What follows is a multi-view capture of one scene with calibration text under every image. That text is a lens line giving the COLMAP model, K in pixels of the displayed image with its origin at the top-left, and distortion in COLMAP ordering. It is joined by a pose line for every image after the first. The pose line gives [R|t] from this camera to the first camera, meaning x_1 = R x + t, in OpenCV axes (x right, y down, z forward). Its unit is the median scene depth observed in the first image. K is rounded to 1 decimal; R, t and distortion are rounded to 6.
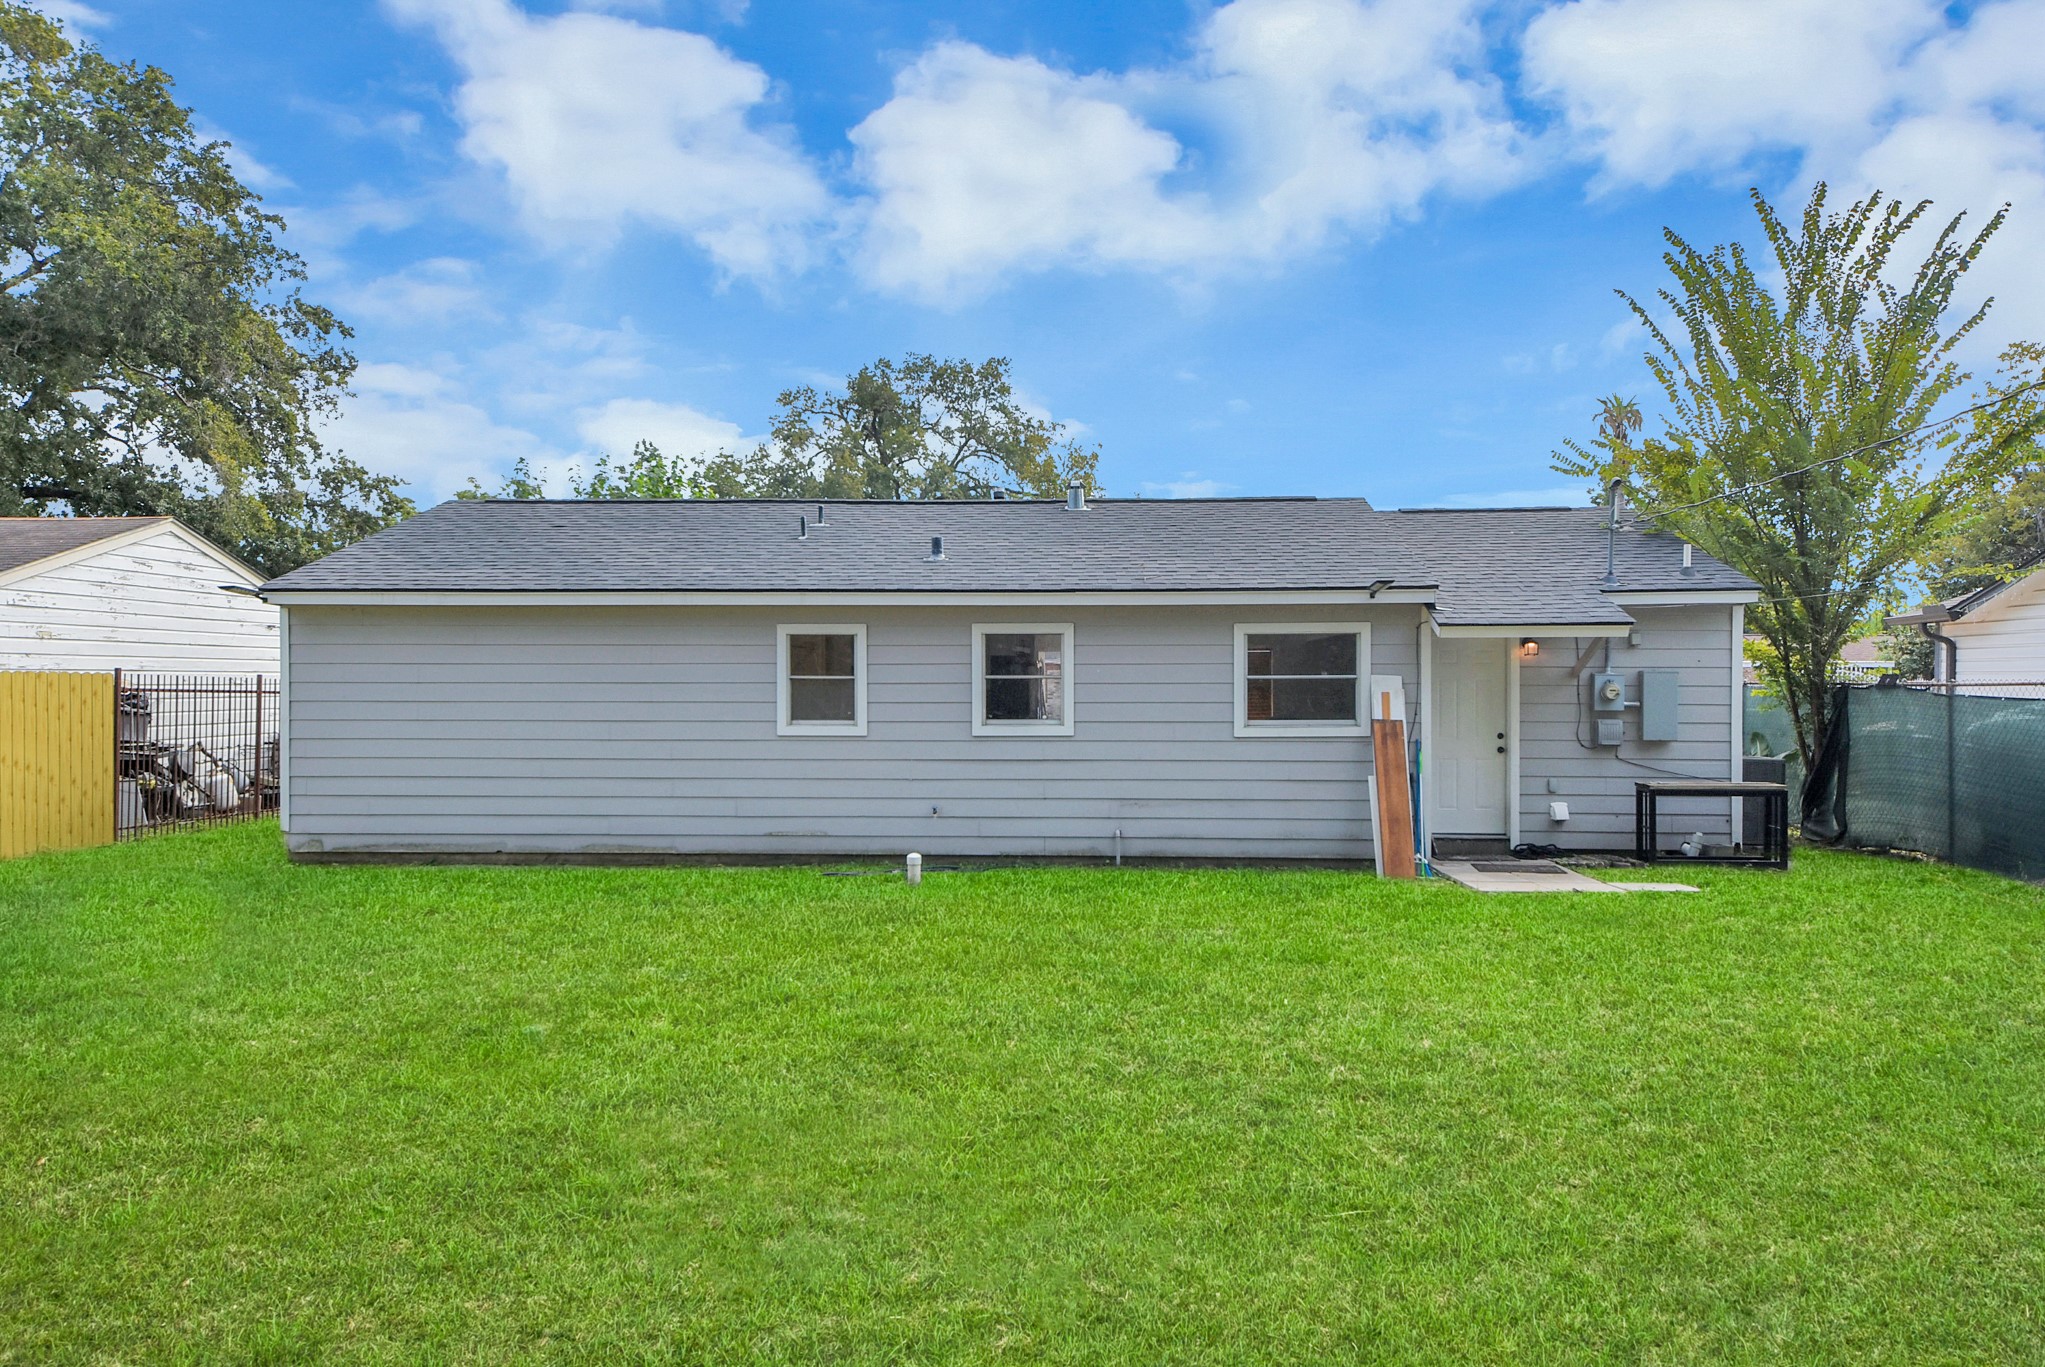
lens RADIAL K [[1355.8, 0, 1013.0], [0, 1355.8, 684.9], [0, 0, 1]] dist [0.010155, 0.003088]
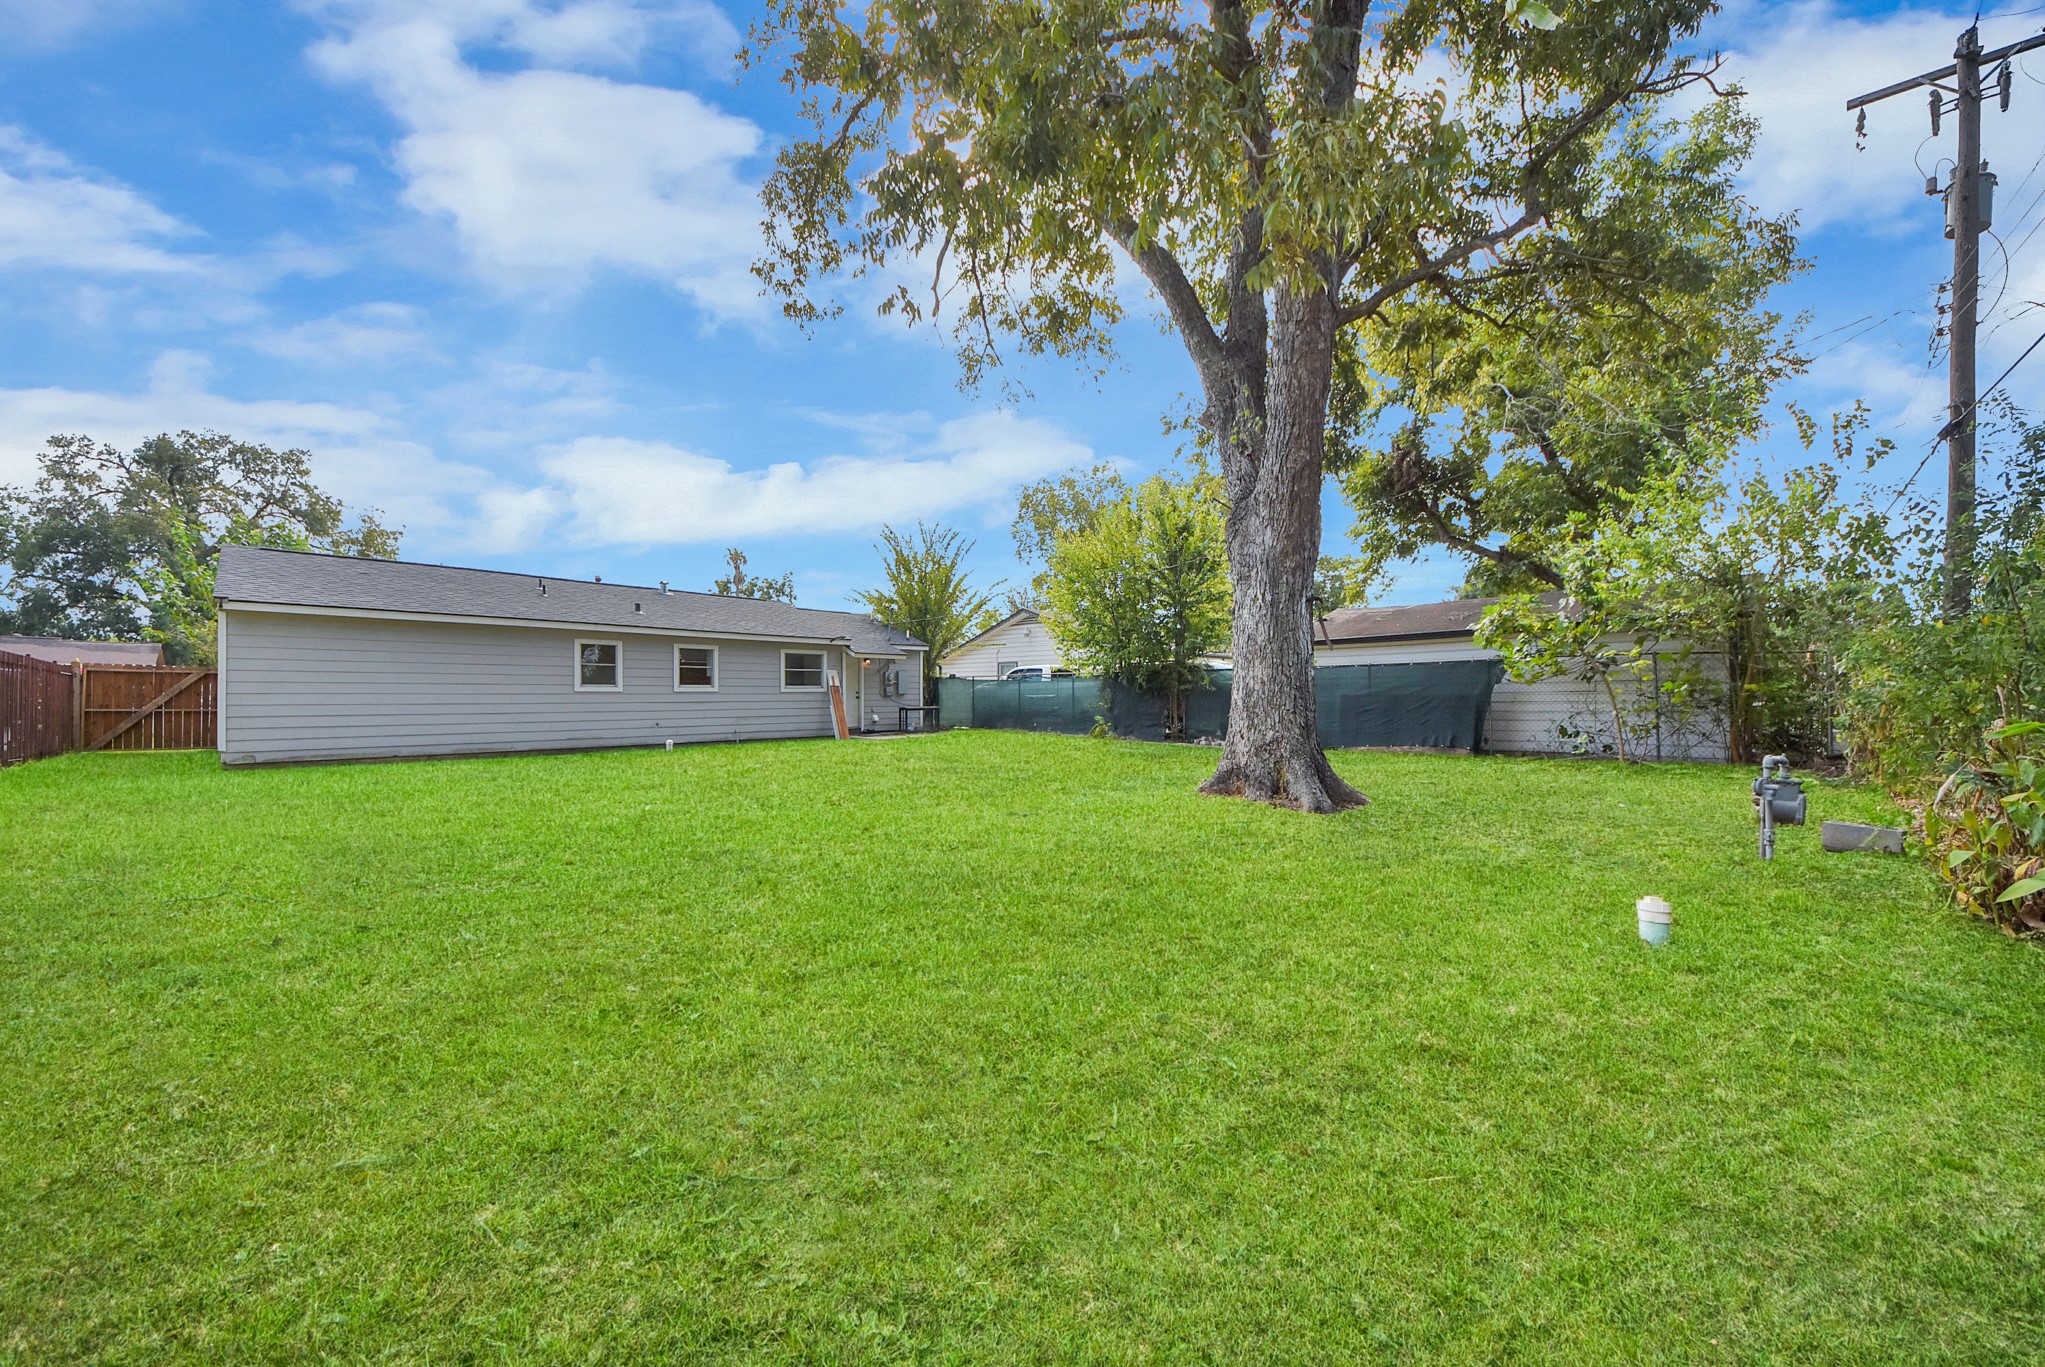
lens RADIAL K [[740.6, 0, 1053.7], [0, 740.6, 682.1], [0, 0, 1]] dist [0.018283, -0.017250]
pose [[0.616690, 0.013481, 0.787091, -0.568504], [0.000978, 0.999839, -0.017891, 0.040212], [-0.787205, 0.011803, 0.616578, -0.267171]]
